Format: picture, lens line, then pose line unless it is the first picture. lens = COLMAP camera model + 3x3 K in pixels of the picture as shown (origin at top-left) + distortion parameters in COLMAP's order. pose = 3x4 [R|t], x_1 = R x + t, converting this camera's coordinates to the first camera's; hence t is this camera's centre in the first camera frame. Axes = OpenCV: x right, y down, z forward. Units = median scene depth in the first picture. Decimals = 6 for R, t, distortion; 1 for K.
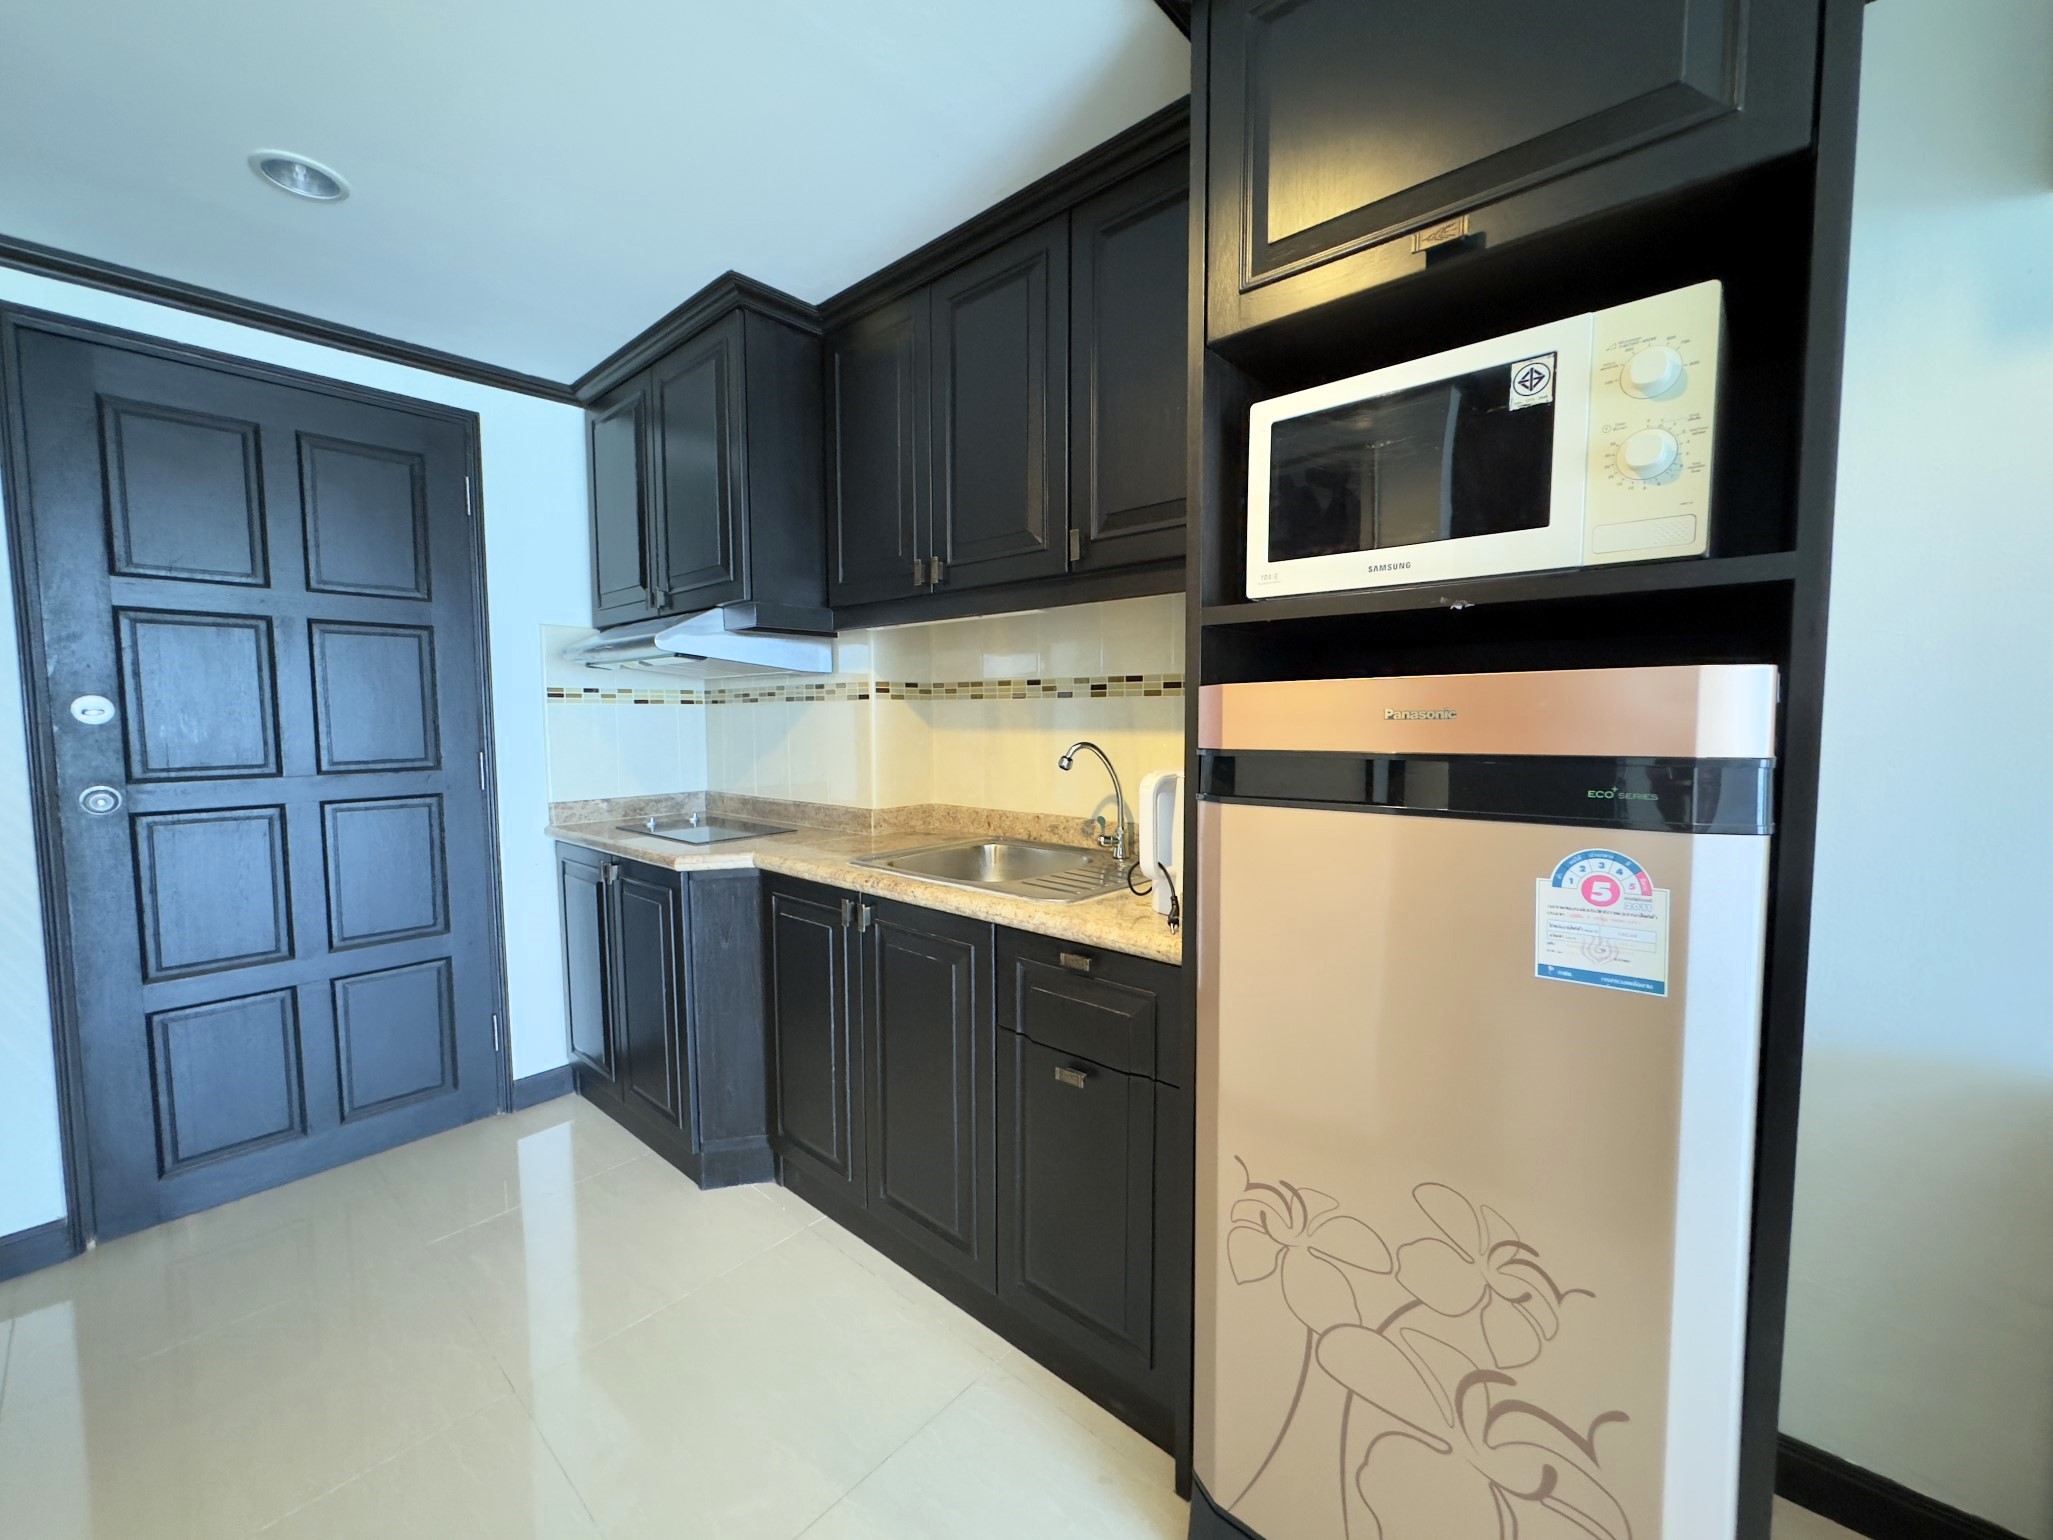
lens RADIAL K [[817.0, 0, 1026.5], [0, 817.0, 770.0], [0, 0, 1]] dist [-0.001617, -0.000059]
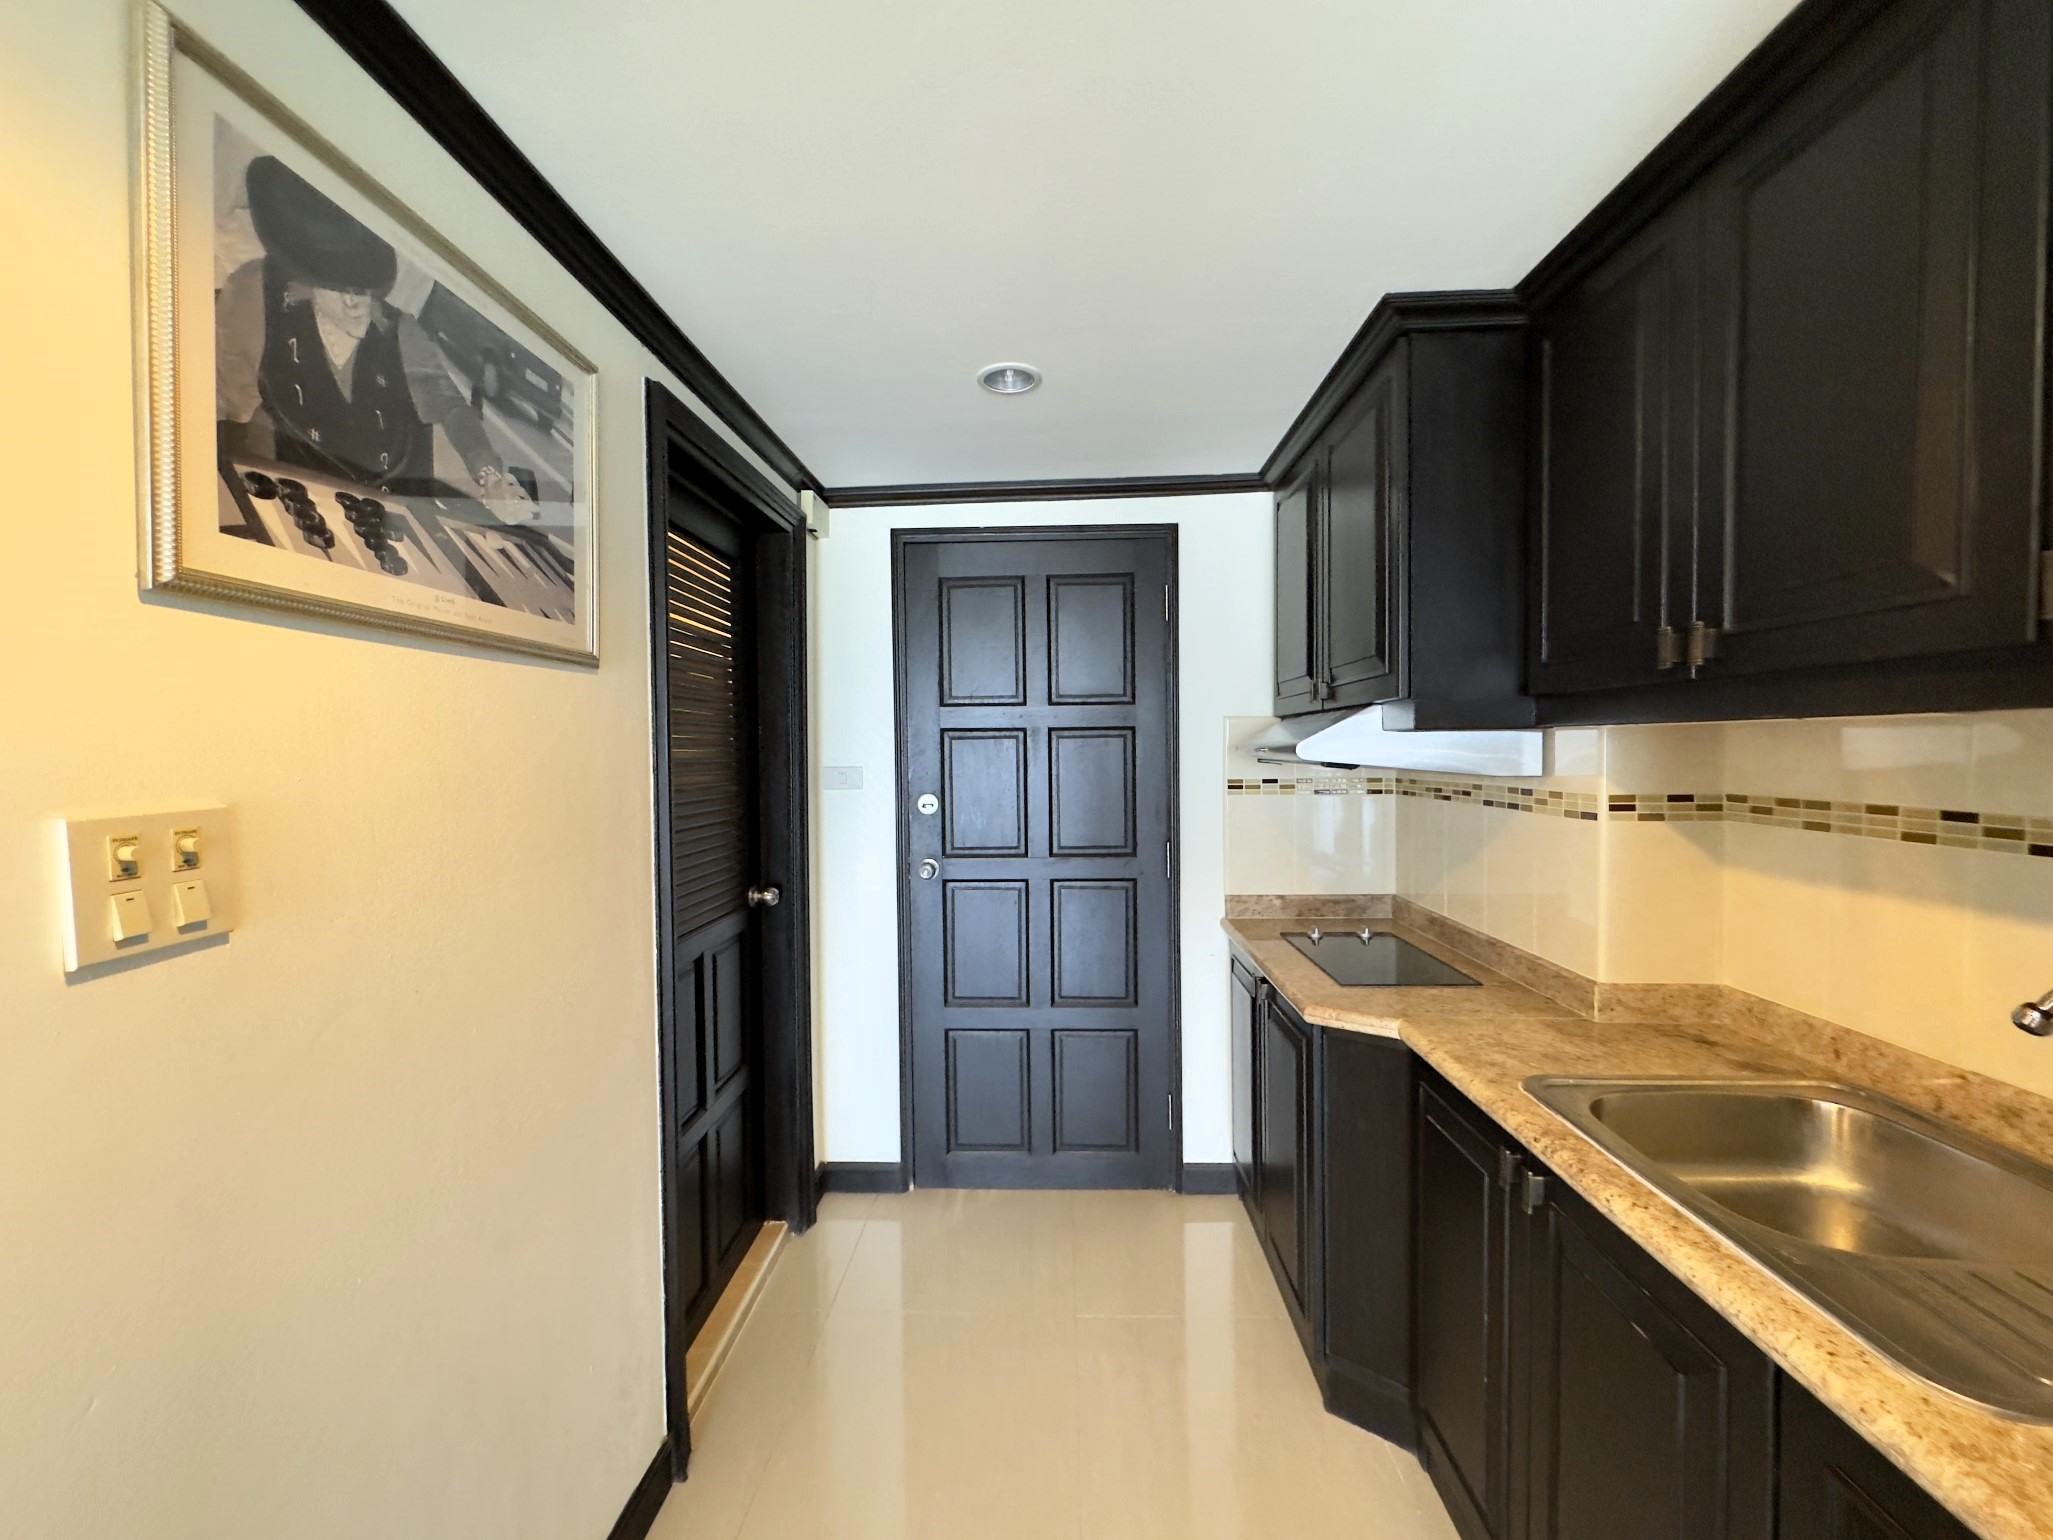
lens RADIAL K [[817.0, 0, 1026.5], [0, 817.0, 770.0], [0, 0, 1]] dist [-0.001617, -0.000059]
pose [[0.629328, 0.020021, -0.776882, 0.037879], [-0.045375, 0.998909, -0.011013, -0.104273], [0.775814, 0.042182, 0.629550, 0.208555]]
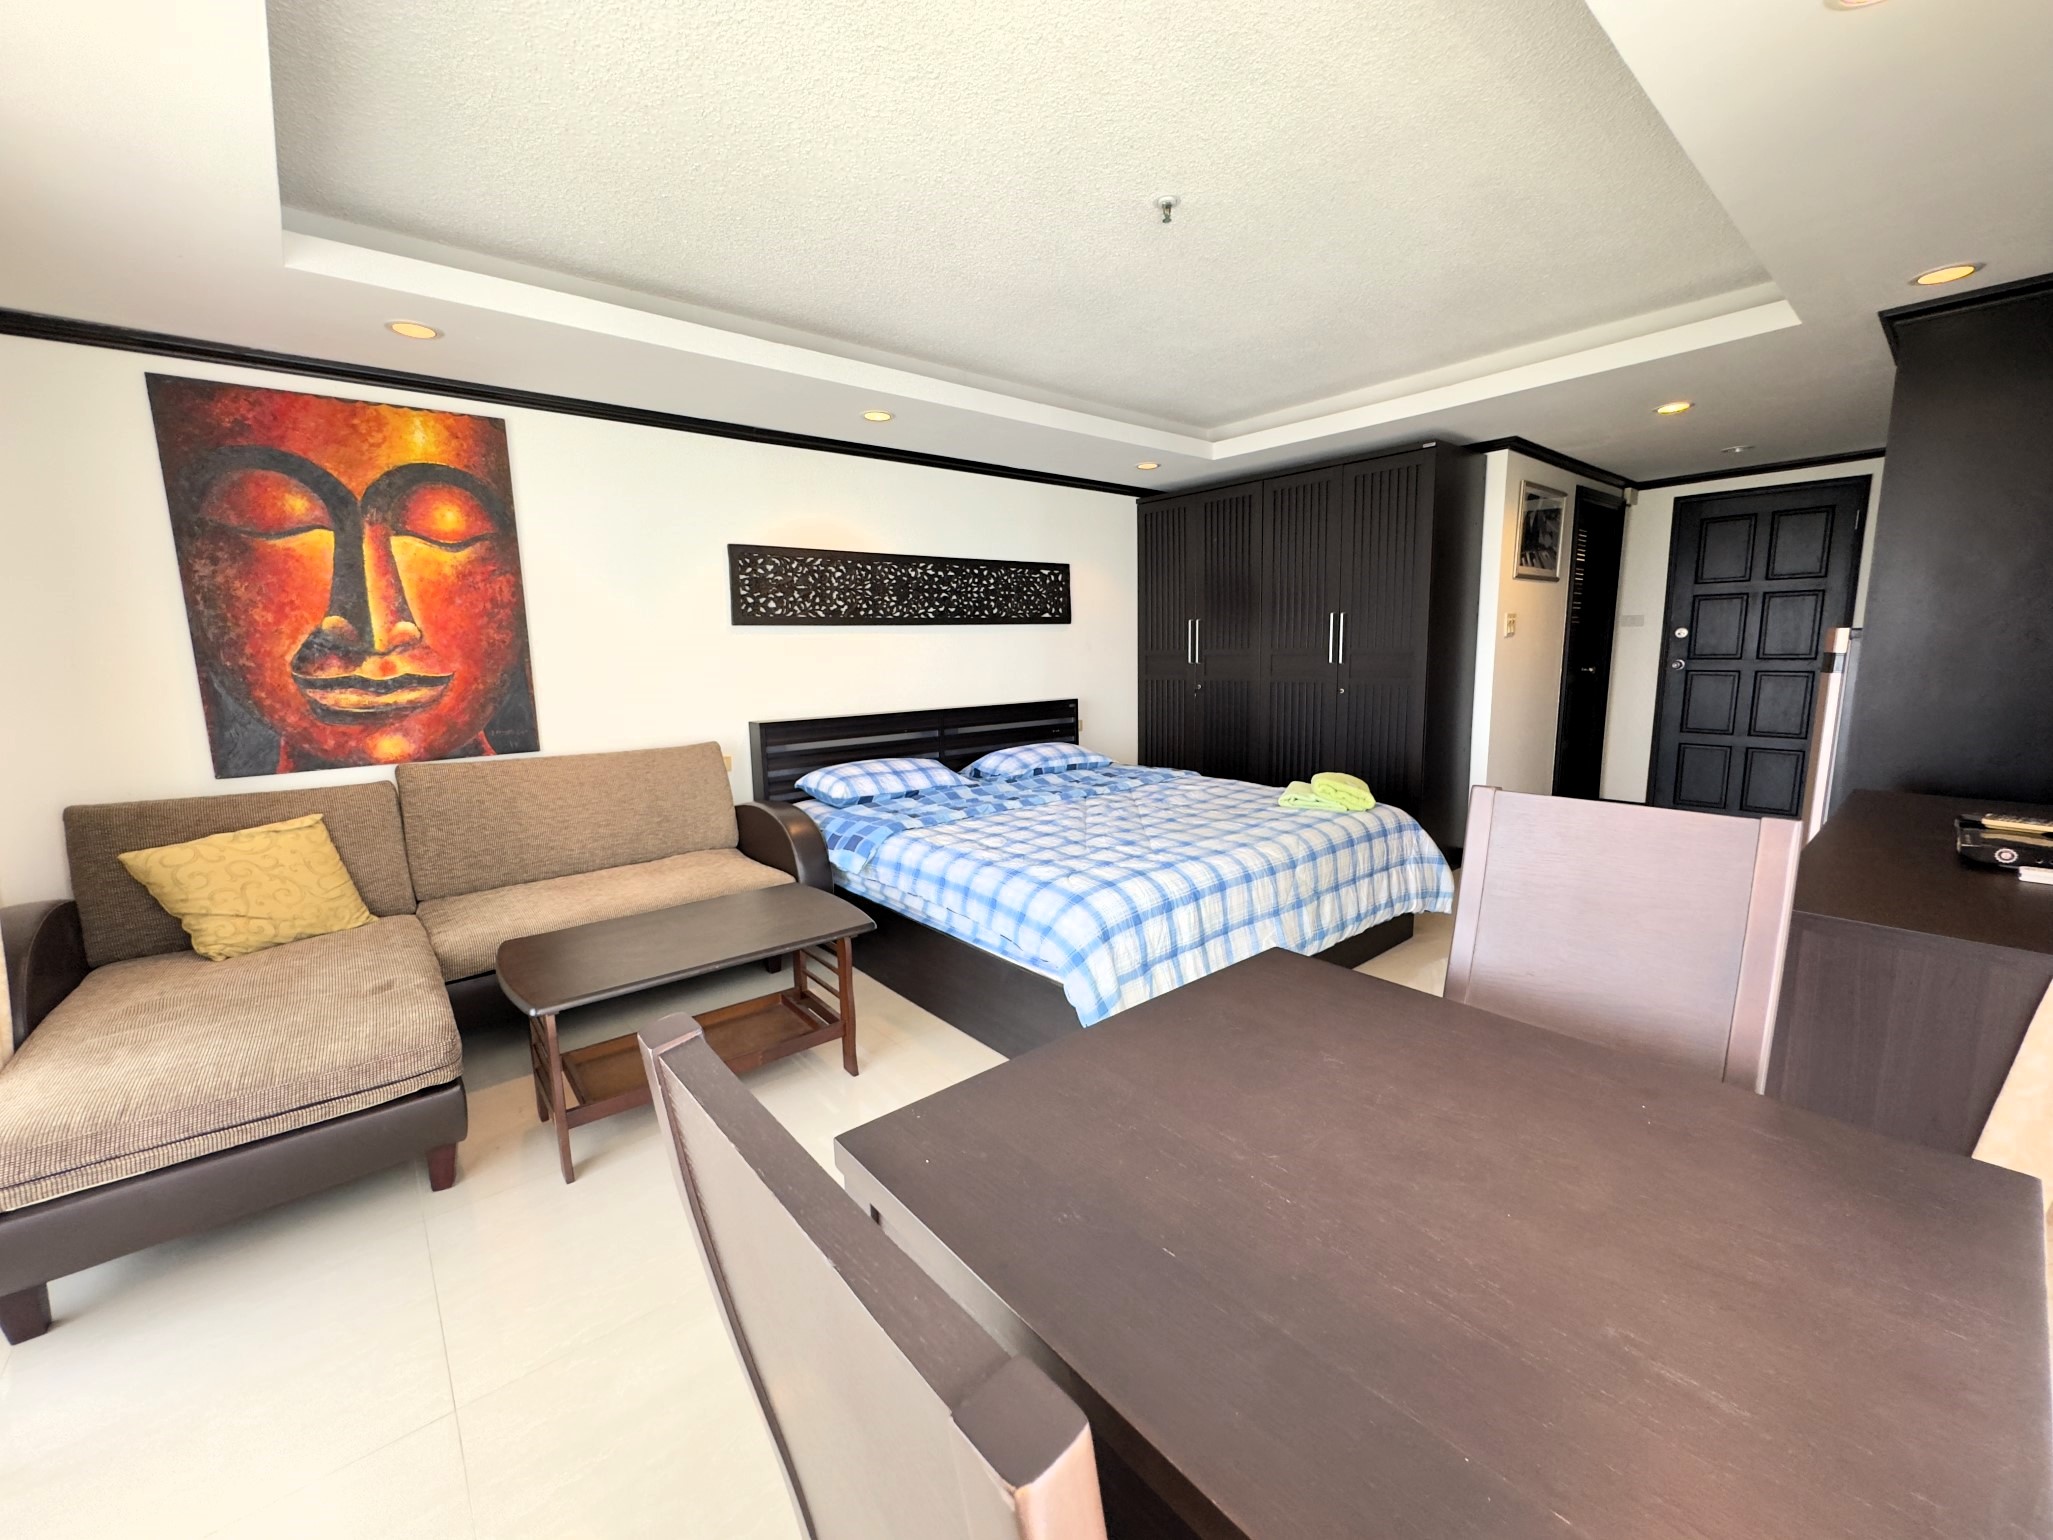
lens RADIAL K [[819.5, 0, 1023.8], [0, 819.5, 768.4], [0, 0, 1]] dist [-0.000929, -0.000478]
pose [[-0.148491, 0.156927, -0.976383, 1.756398], [-0.043682, 0.985325, 0.165007, 0.018300], [0.987949, 0.067152, -0.139457, -0.719259]]
